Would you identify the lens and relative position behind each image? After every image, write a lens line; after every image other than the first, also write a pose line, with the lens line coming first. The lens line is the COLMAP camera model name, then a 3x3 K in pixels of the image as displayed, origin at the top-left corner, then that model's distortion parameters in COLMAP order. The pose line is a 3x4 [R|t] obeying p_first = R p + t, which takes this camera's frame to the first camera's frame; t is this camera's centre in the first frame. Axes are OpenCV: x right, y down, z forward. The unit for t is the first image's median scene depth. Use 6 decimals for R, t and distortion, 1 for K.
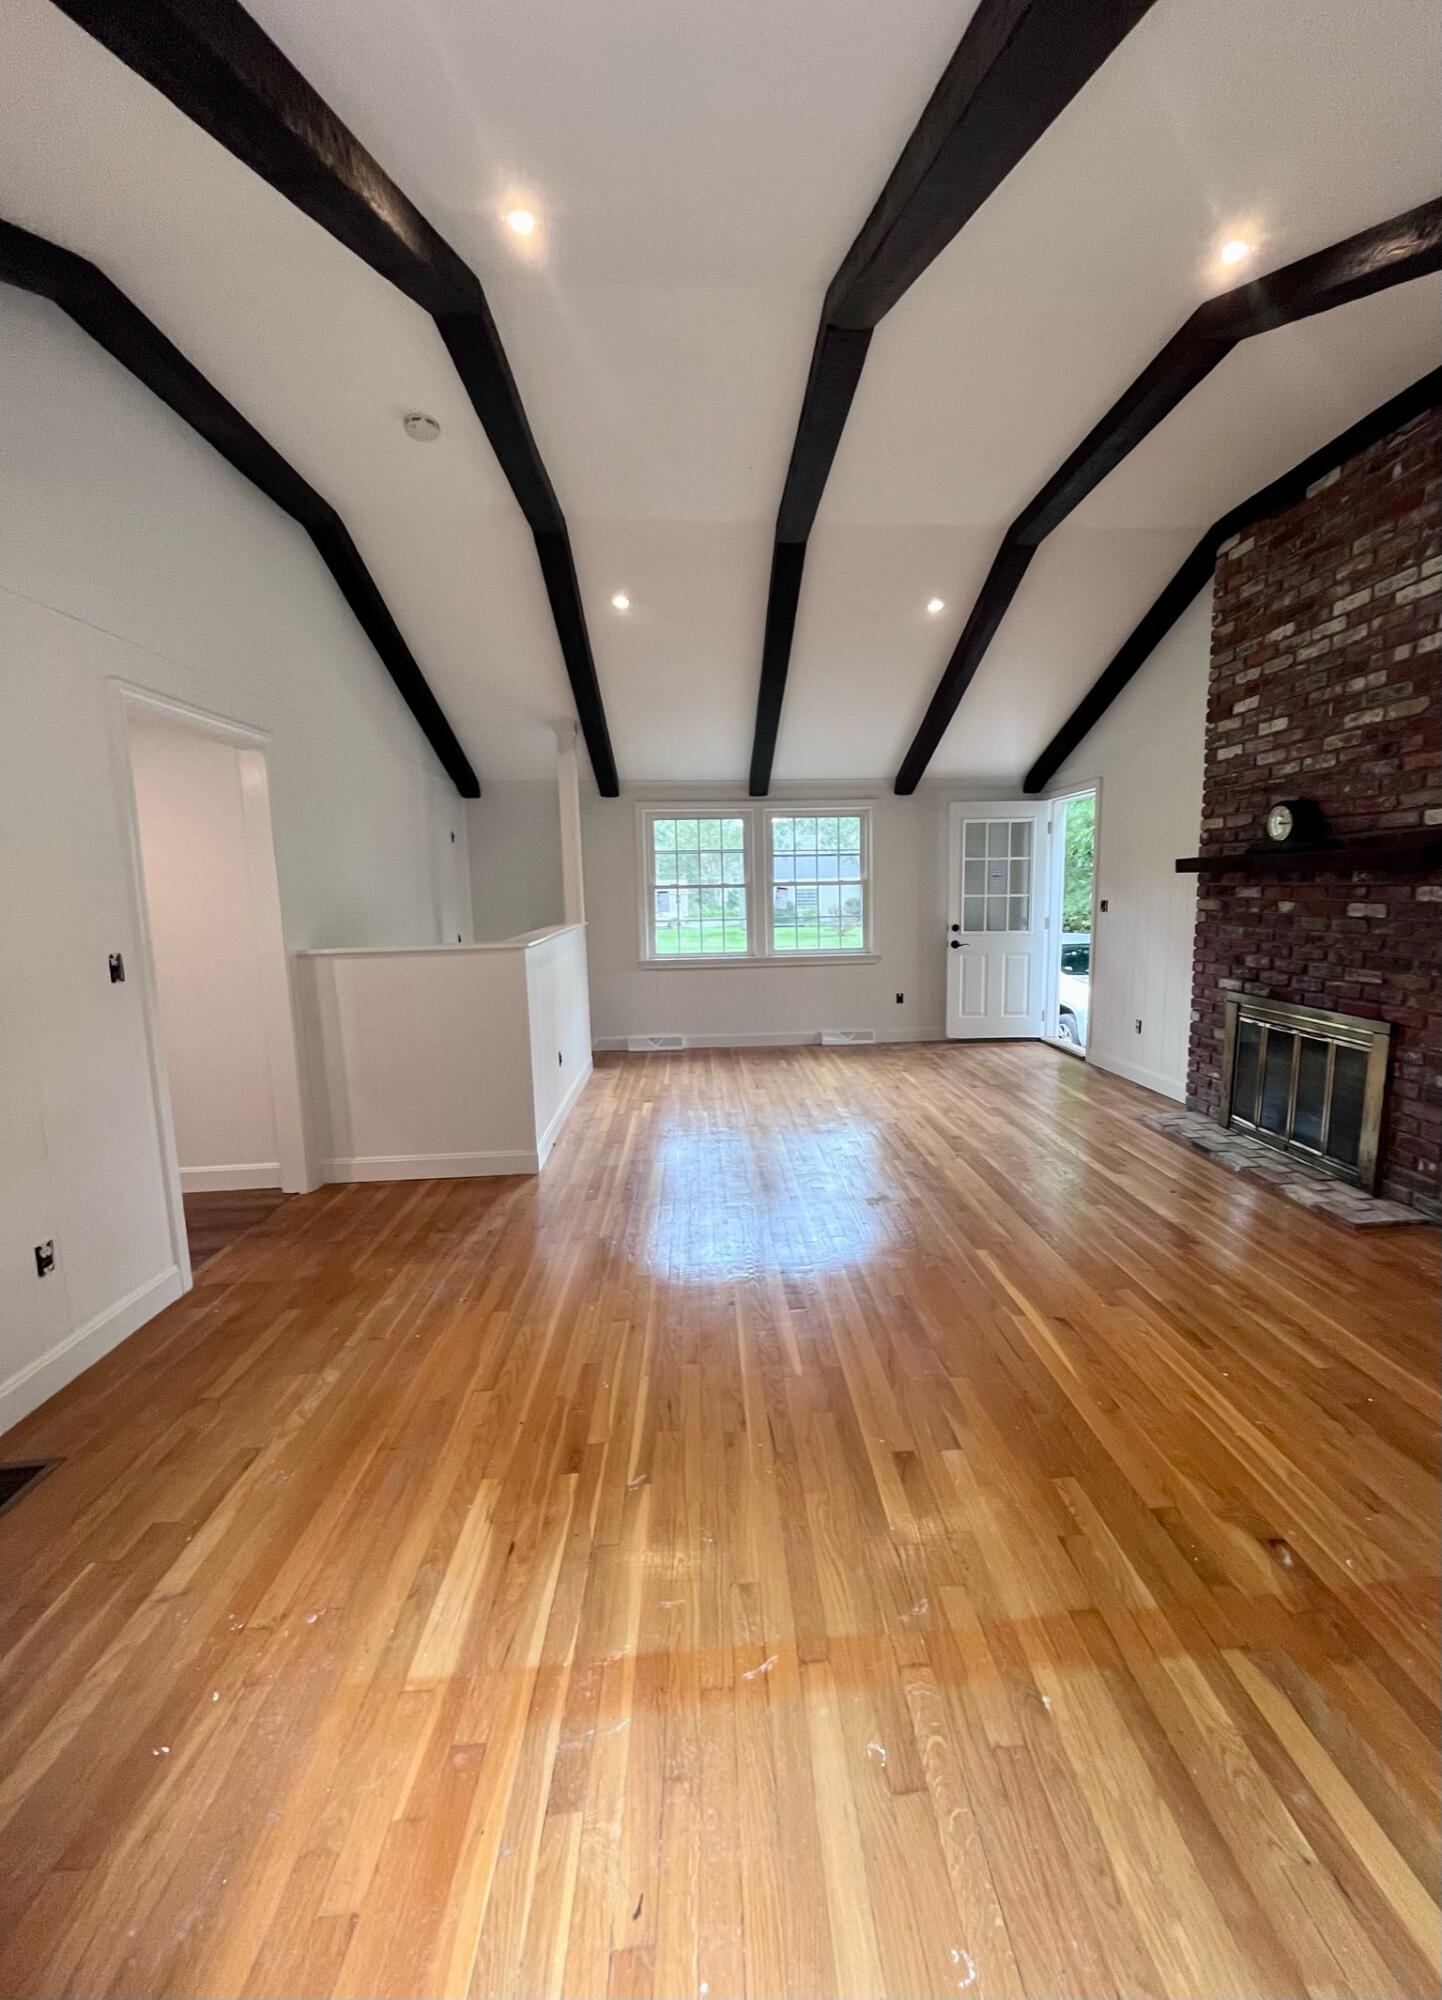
lens RADIAL K [[805.5, 0, 737.7], [0, 805.5, 995.1], [0, 0, 1]] dist [-0.002778, 0.000110]
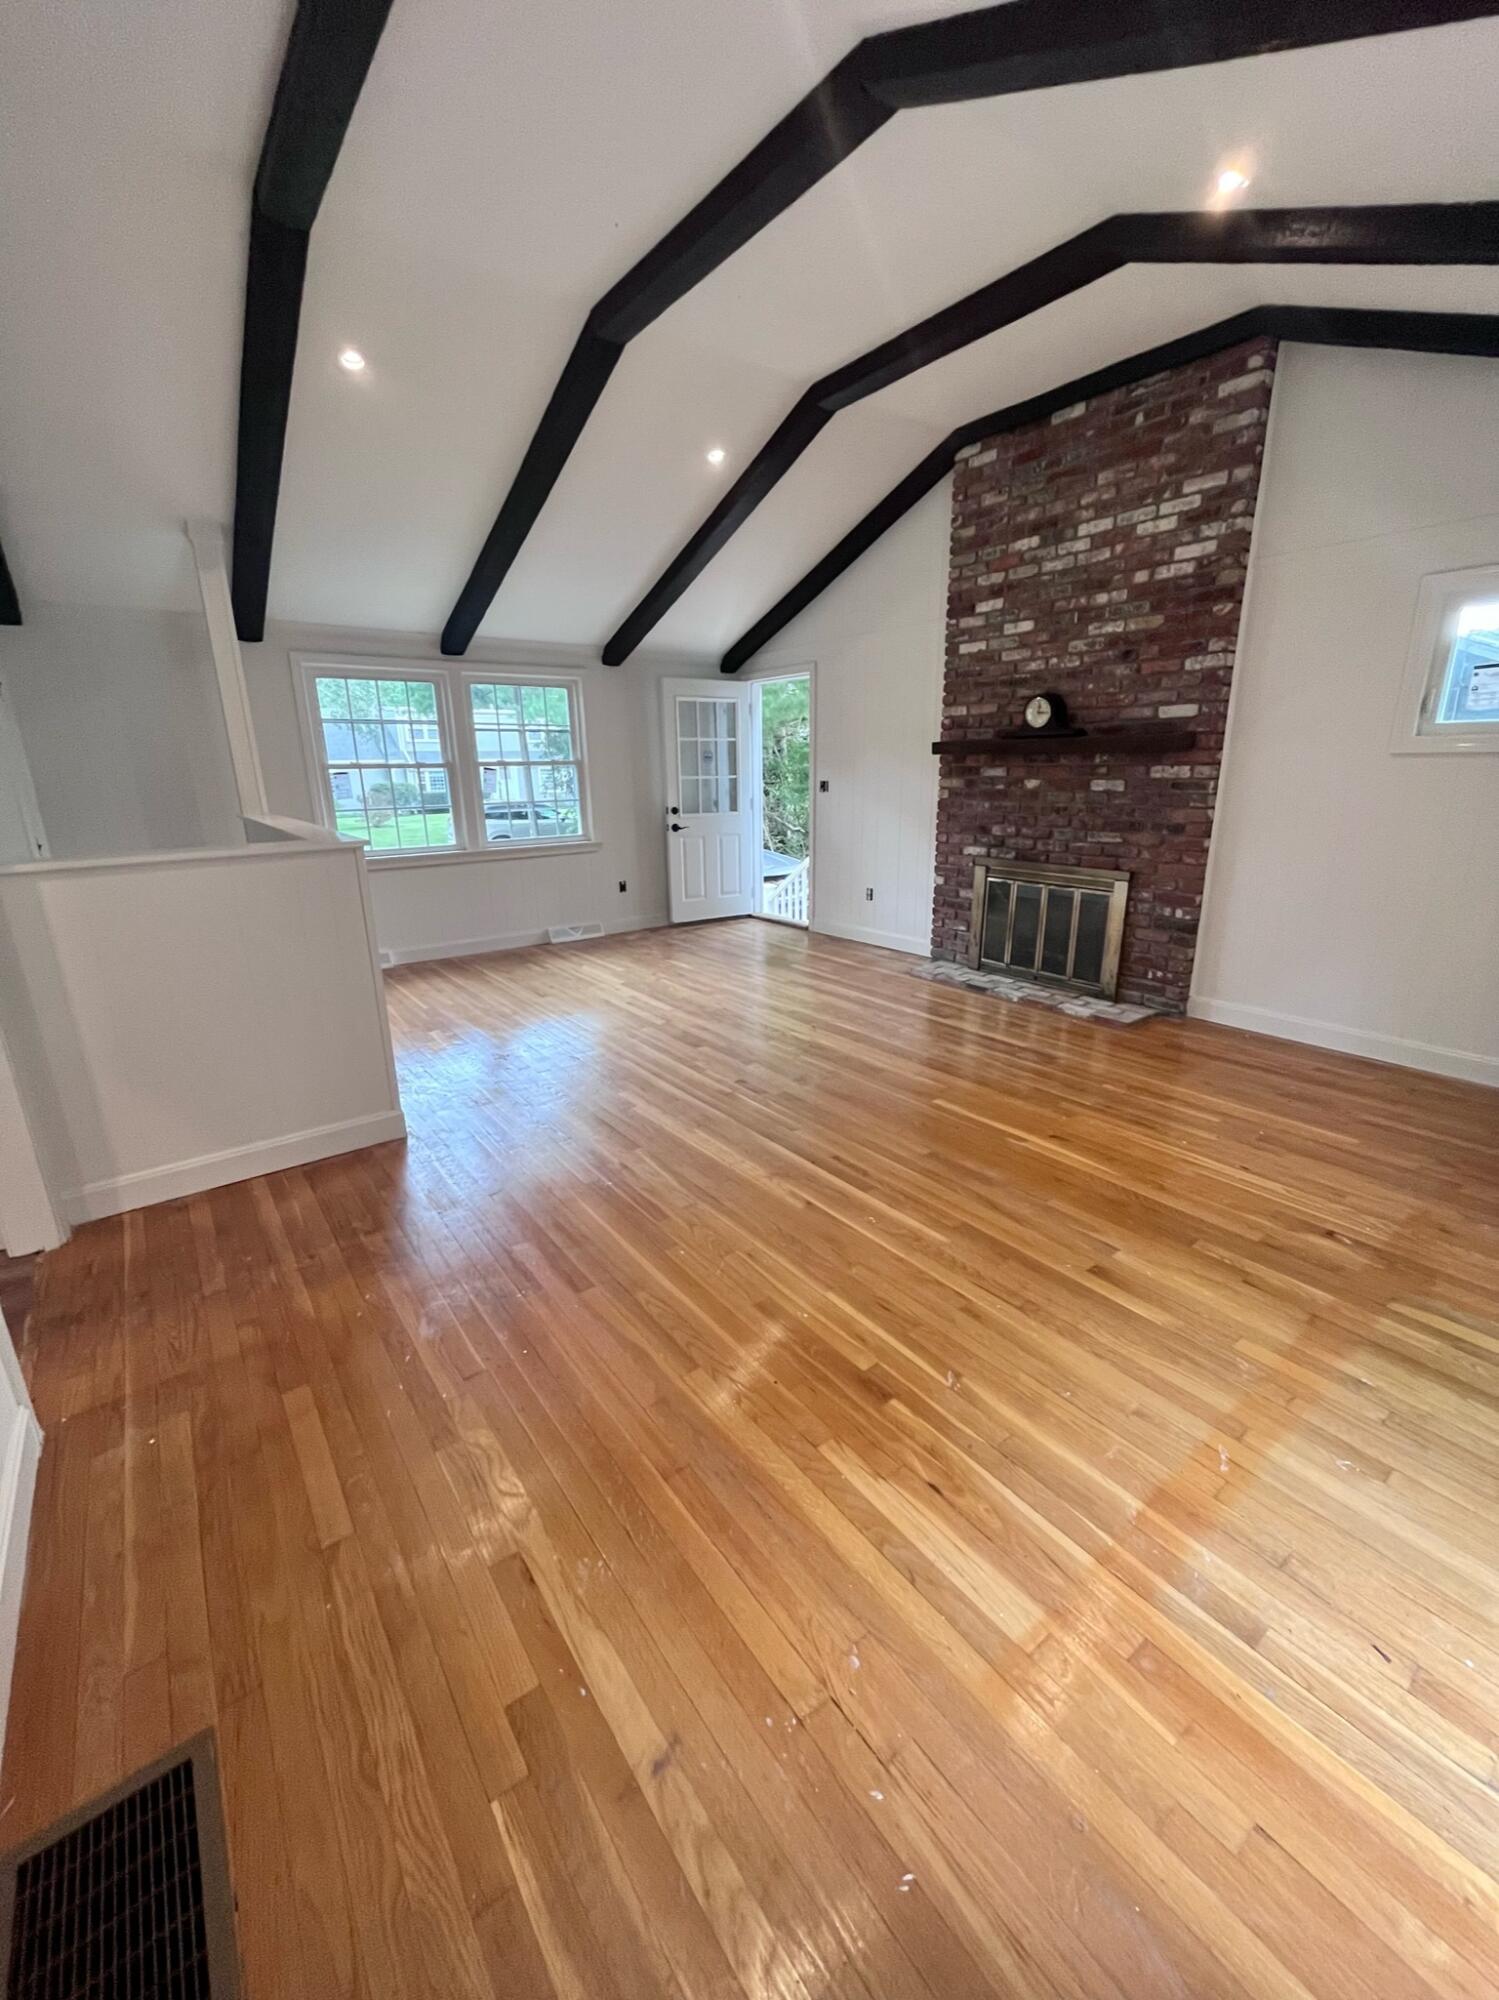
lens RADIAL K [[813.4, 0, 745.1], [0, 813.4, 998.7], [0, 0, 1]] dist [-0.005234, 0.000577]
pose [[0.835794, -0.145634, 0.529377, -0.446987], [0.071217, 0.984790, 0.158481, -0.016428], [-0.544405, -0.094757, 0.833453, 0.199785]]
